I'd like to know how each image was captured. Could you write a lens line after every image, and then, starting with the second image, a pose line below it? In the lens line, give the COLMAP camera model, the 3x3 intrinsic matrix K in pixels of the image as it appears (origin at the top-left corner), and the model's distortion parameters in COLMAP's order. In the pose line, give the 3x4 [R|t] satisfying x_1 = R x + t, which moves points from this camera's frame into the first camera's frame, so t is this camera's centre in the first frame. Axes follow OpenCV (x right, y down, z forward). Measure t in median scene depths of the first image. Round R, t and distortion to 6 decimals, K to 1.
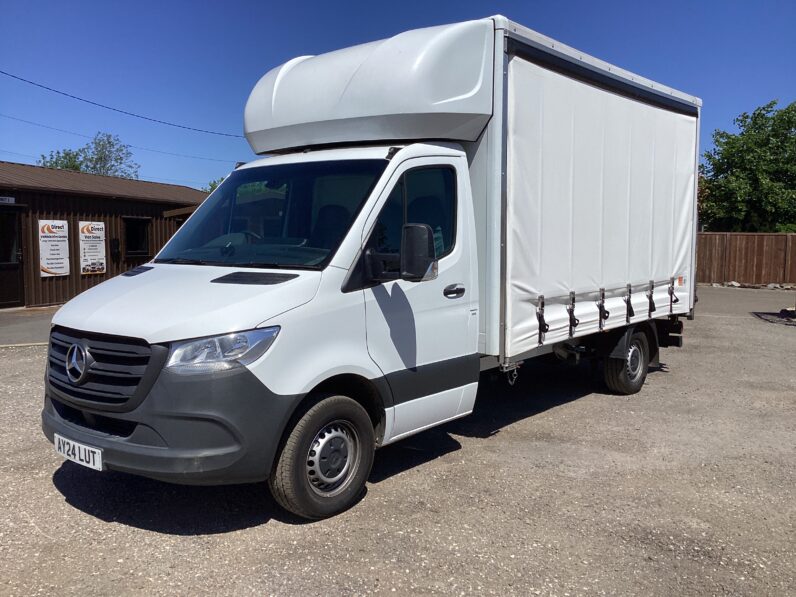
lens RADIAL K [[713.2, 0, 398.0], [0, 713.2, 298.5], [0, 0, 1]] dist [0.141313, -0.271223]
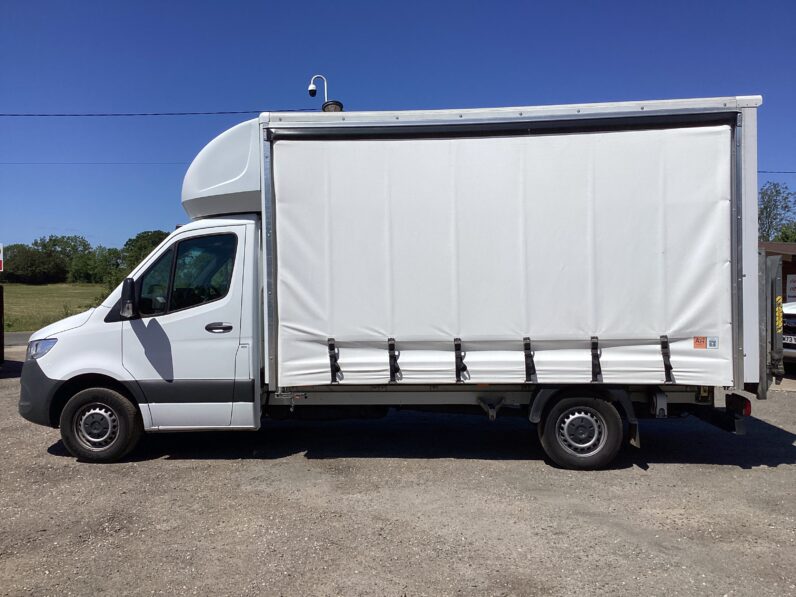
lens RADIAL K [[713.2, 0, 398.0], [0, 713.2, 298.5], [0, 0, 1]] dist [0.141313, -0.271223]
pose [[0.586267, 0.005477, -0.810099, 1.143848], [-0.062962, 0.997261, -0.038823, -0.028202], [0.807667, 0.073766, 0.585006, 0.418106]]
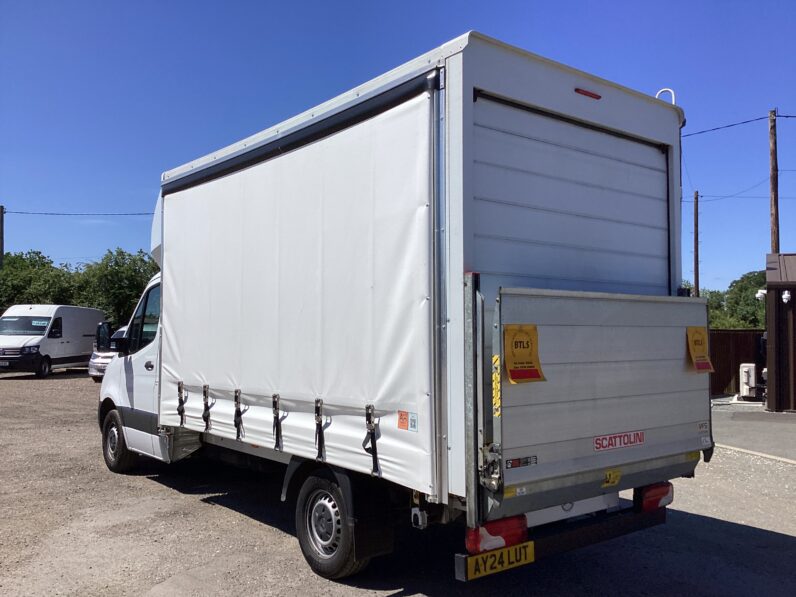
lens RADIAL K [[713.2, 0, 398.0], [0, 713.2, 298.5], [0, 0, 1]] dist [0.141313, -0.271223]
pose [[-0.193810, -0.047306, -0.979898, 1.238413], [-0.093122, 0.995214, -0.029627, -0.130201], [0.976610, 0.085508, -0.197287, 1.523010]]
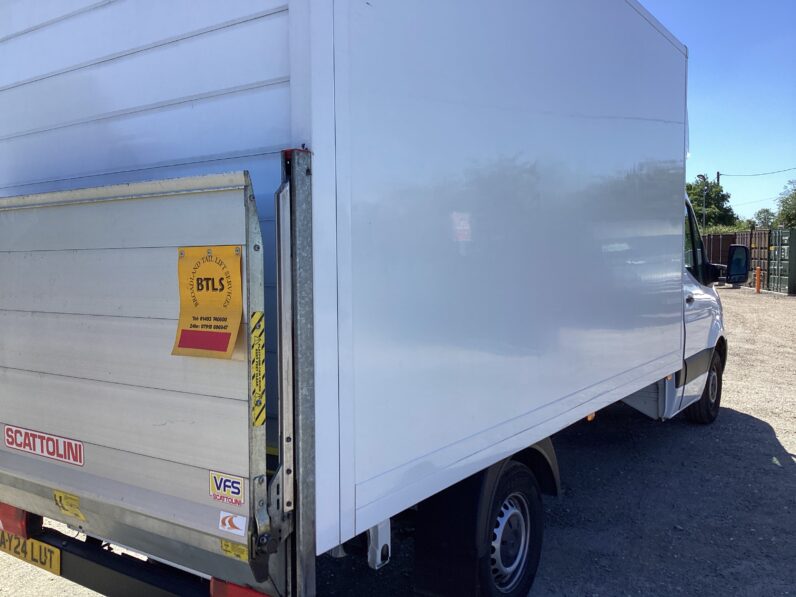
lens RADIAL K [[731.6, 0, 398.0], [0, 731.6, 298.5], [0, 0, 1]] dist [0.004460, 0.002285]
pose [[-0.995929, 0.015635, -0.088780, 0.307462], [0.002608, 0.989429, 0.144994, -0.179242], [0.090108, 0.144173, -0.985441, 2.044429]]
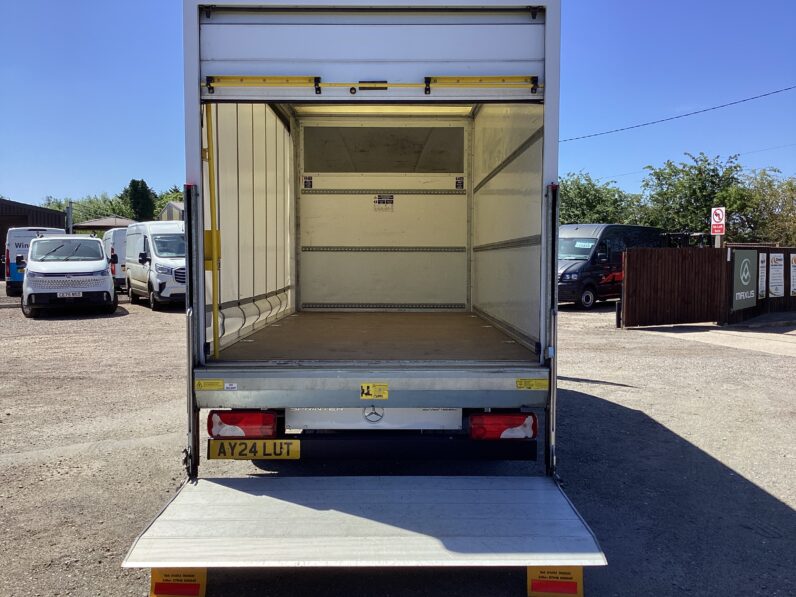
lens RADIAL K [[713.2, 0, 398.0], [0, 713.2, 298.5], [0, 0, 1]] dist [0.141313, -0.271223]
pose [[-0.763225, 0.033778, -0.645249, 0.897960], [-0.062159, 0.990163, 0.125357, -0.169059], [0.643136, 0.135783, -0.753617, 2.133206]]
